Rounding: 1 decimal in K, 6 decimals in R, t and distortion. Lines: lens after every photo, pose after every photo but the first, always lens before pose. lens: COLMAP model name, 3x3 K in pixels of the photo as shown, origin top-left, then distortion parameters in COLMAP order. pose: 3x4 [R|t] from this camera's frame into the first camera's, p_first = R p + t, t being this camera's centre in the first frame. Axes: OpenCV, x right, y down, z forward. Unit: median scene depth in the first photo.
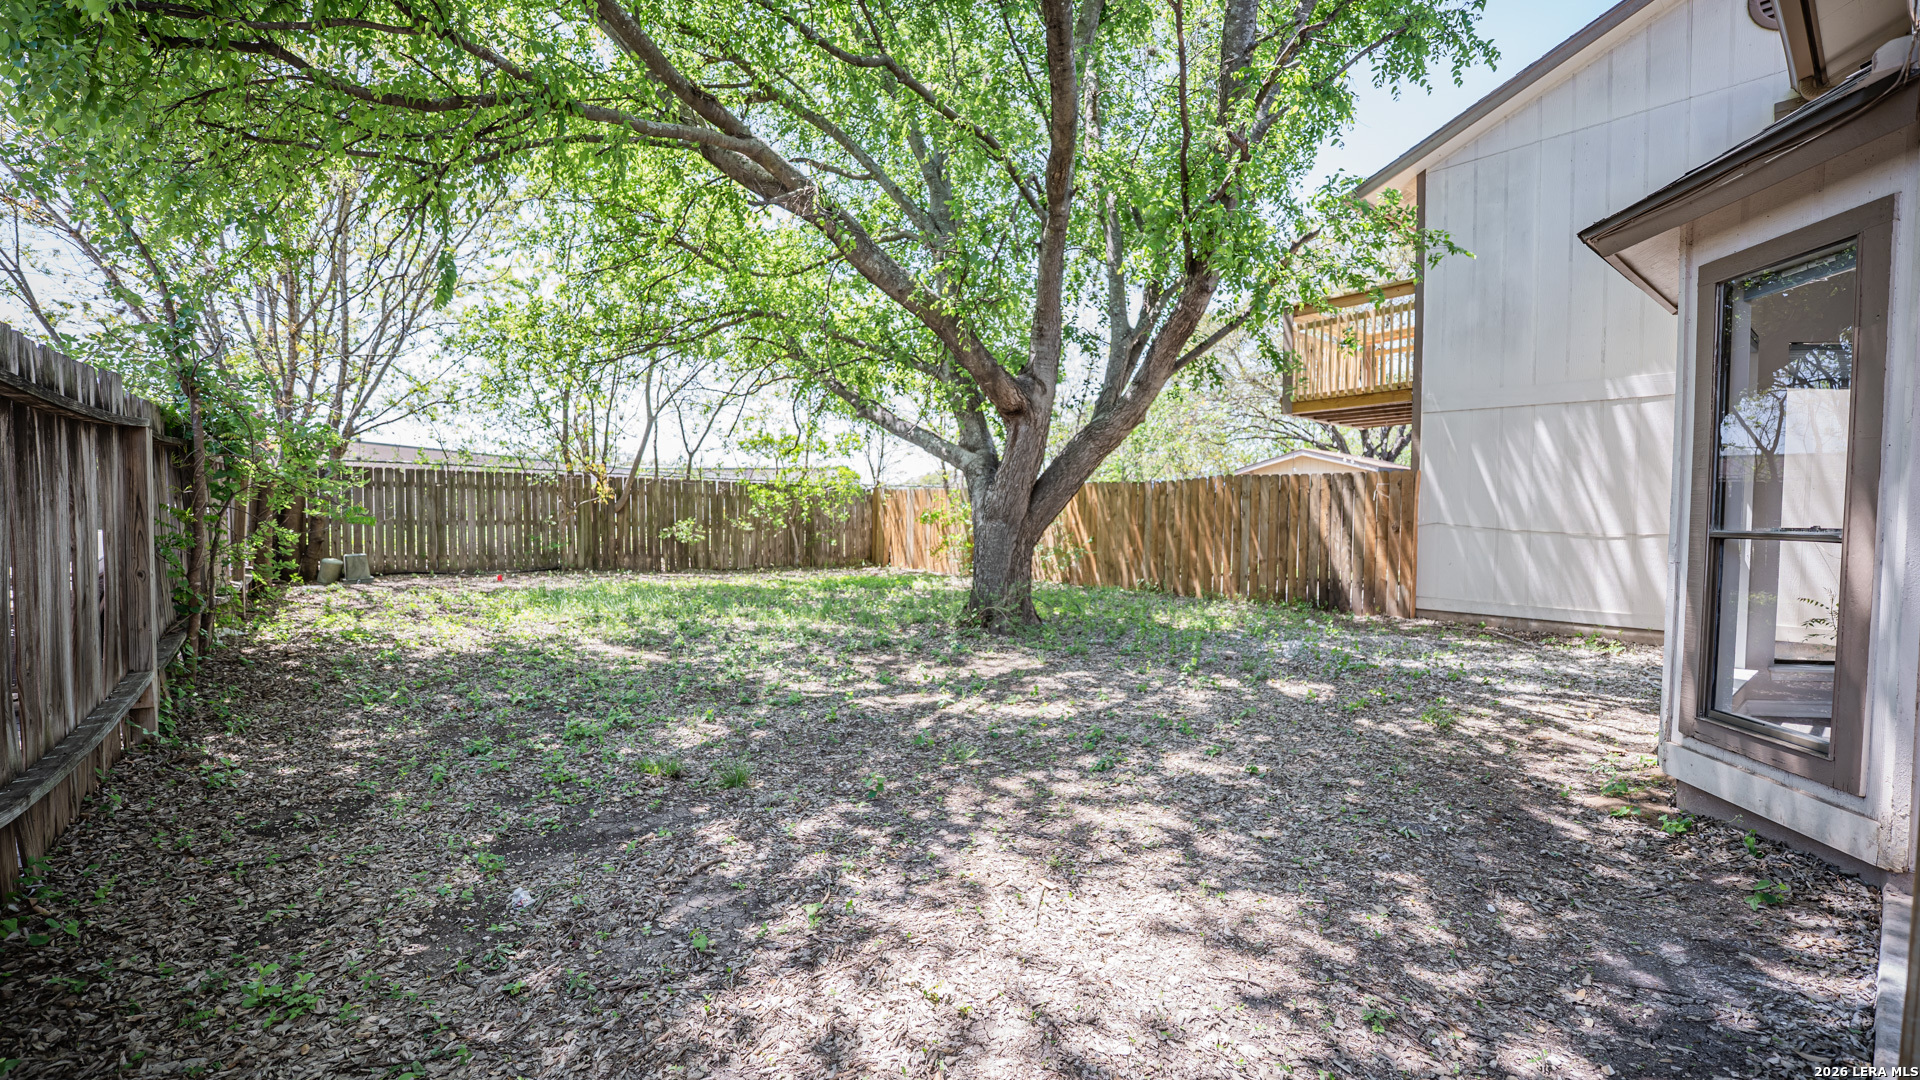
lens RADIAL K [[787.4, 0, 960.5], [0, 787.4, 539.1], [0, 0, 1]] dist [-0.027245, 0.001820]
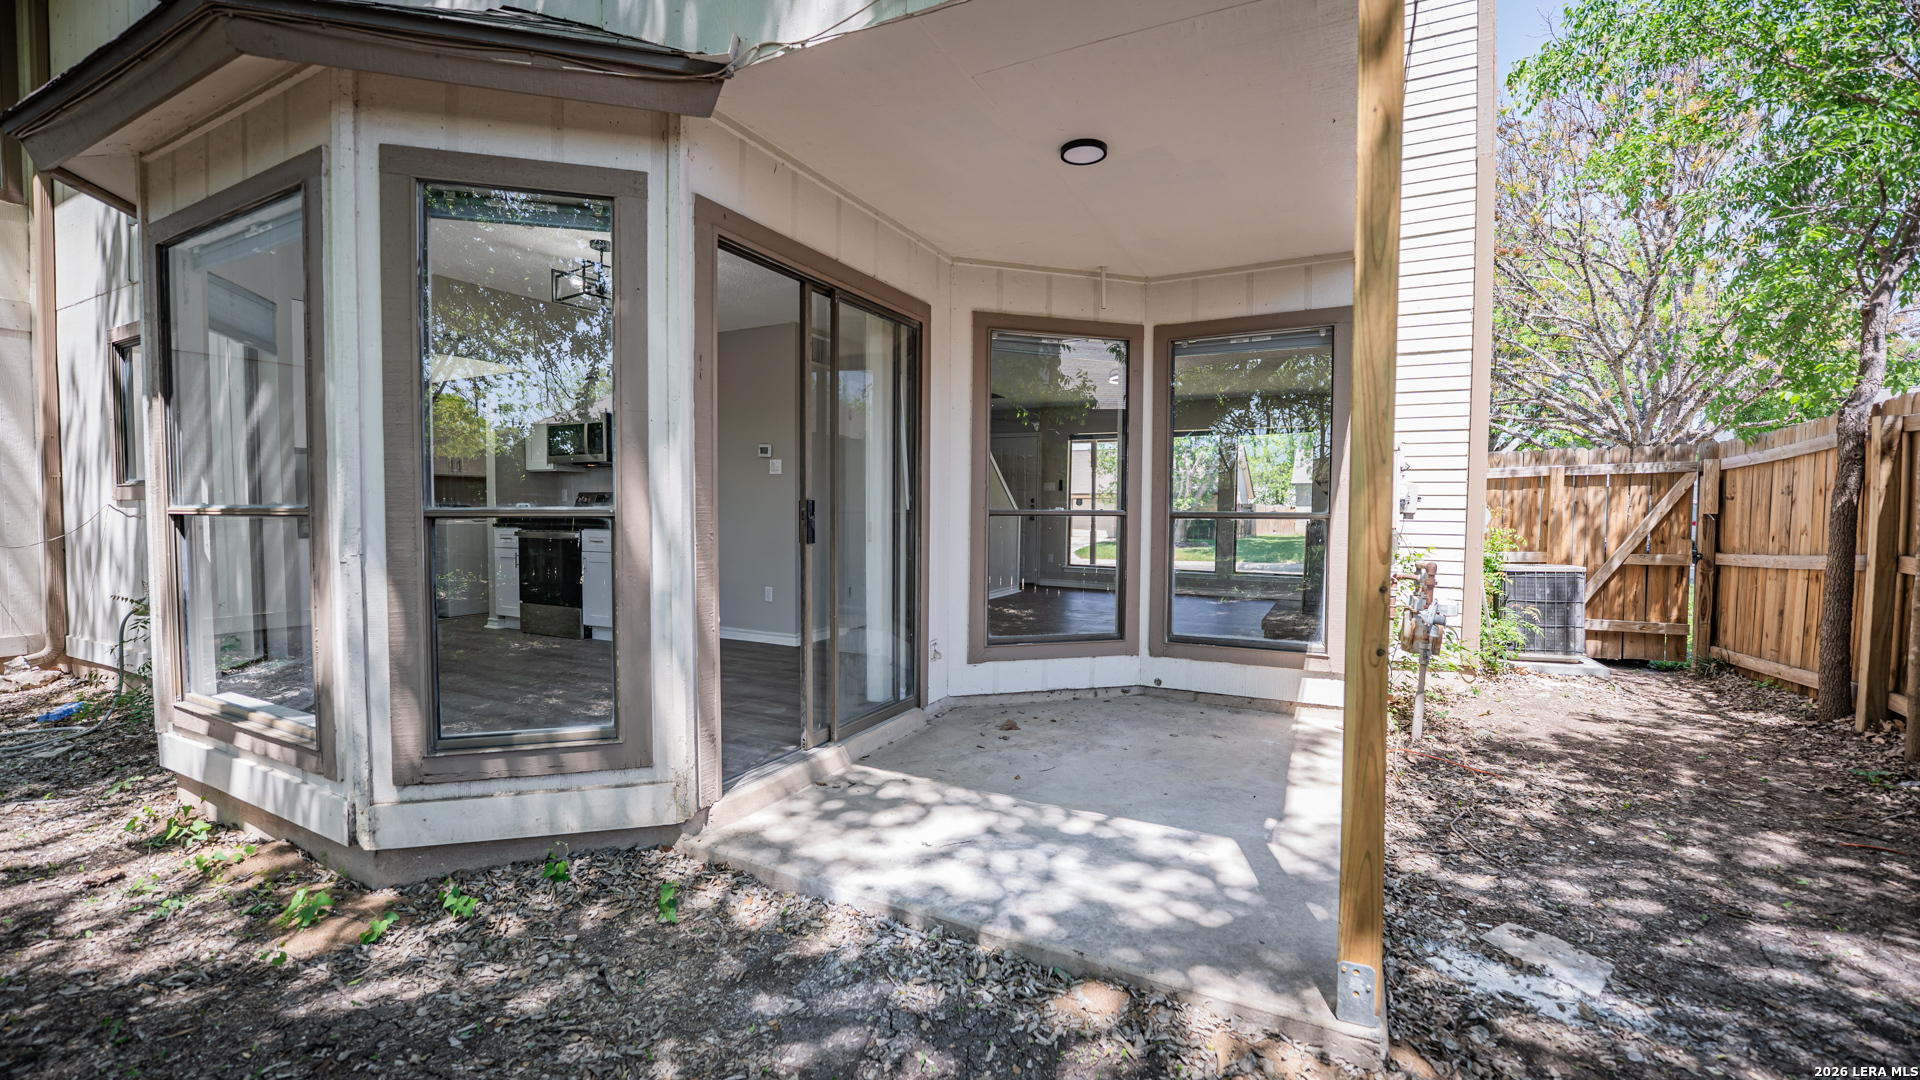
lens RADIAL K [[787.4, 0, 952.6], [0, 787.4, 541.3], [0, 0, 1]] dist [-0.027245, 0.001820]
pose [[-0.401408, -0.040573, 0.915000, 0.067161], [0.025363, 0.998143, 0.055387, -0.005769], [-0.915548, 0.045439, -0.399634, 0.856007]]
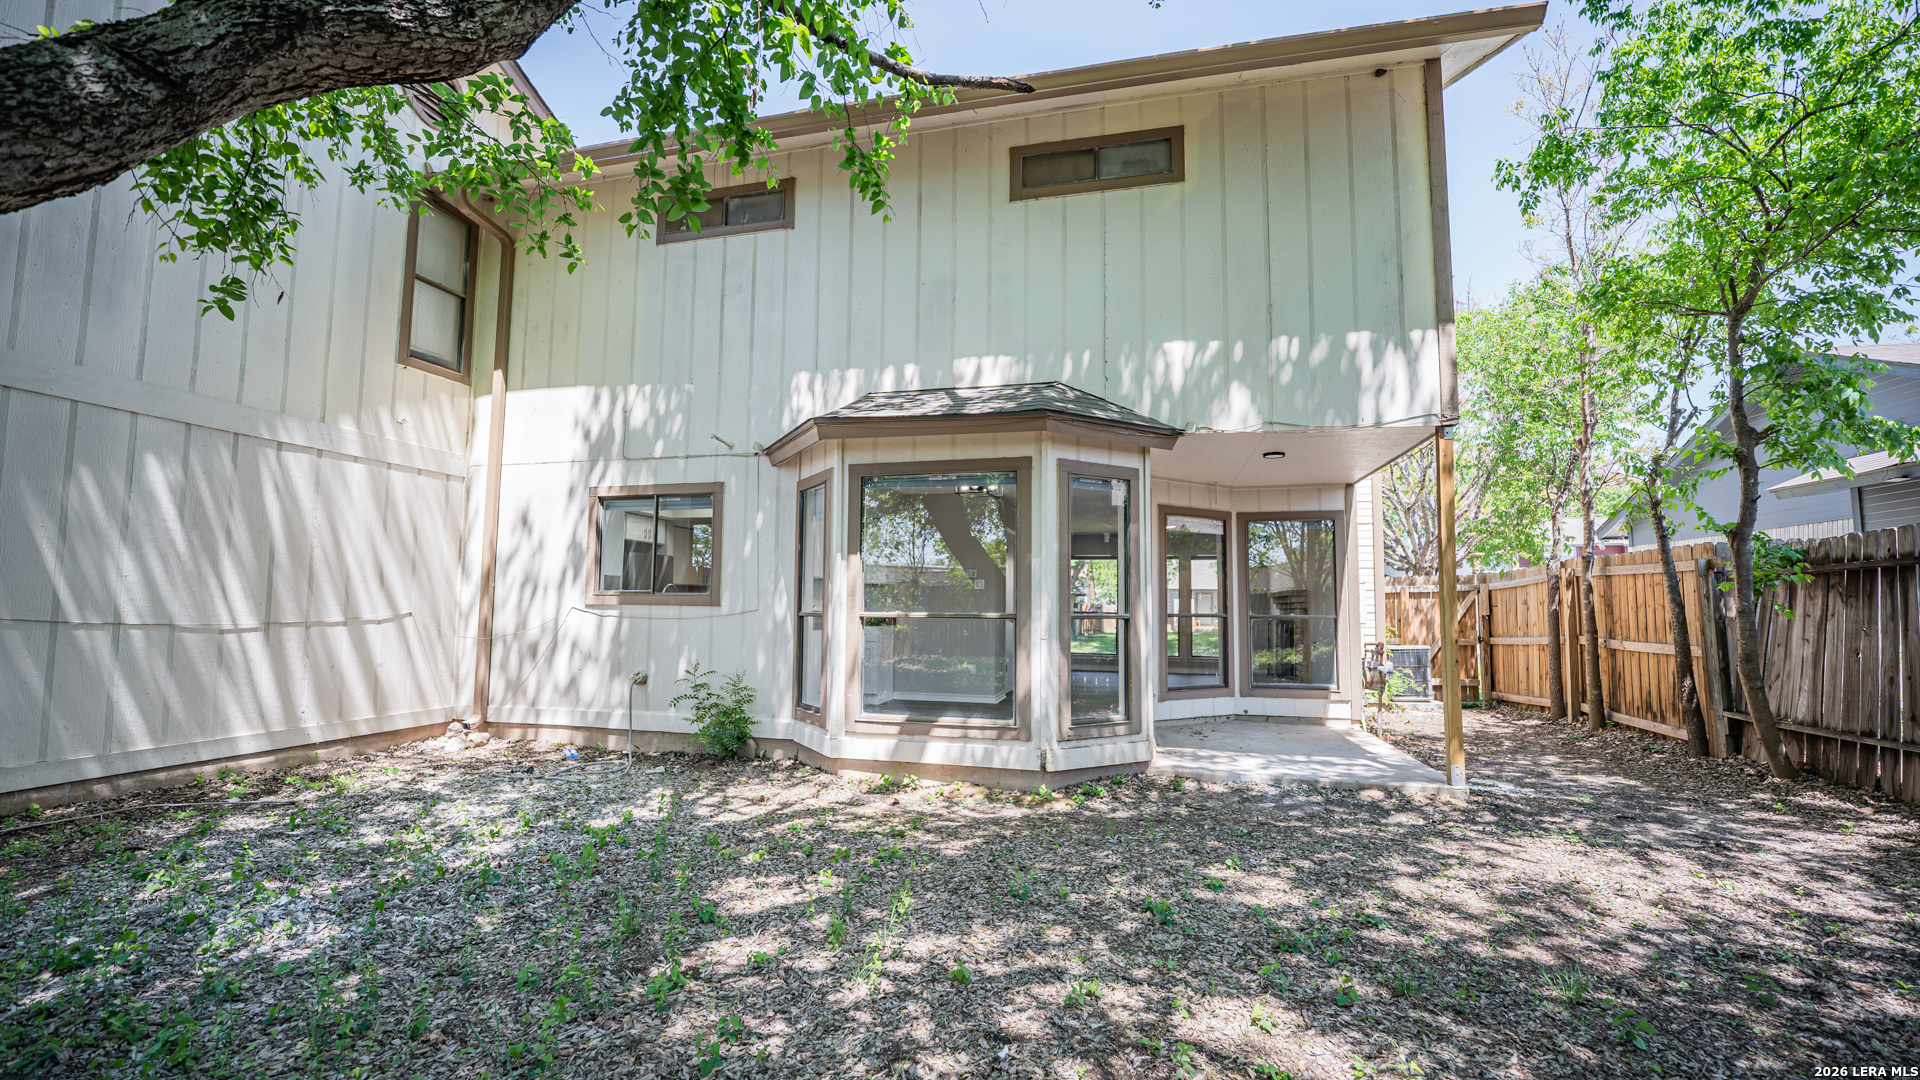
lens RADIAL K [[787.4, 0, 959.0], [0, 787.4, 545.6], [0, 0, 1]] dist [-0.027245, 0.001820]
pose [[-0.603171, 0.055674, 0.795666, -0.258851], [0.016765, 0.998225, -0.057139, -0.065205], [-0.797436, -0.021126, -0.603034, 2.201825]]
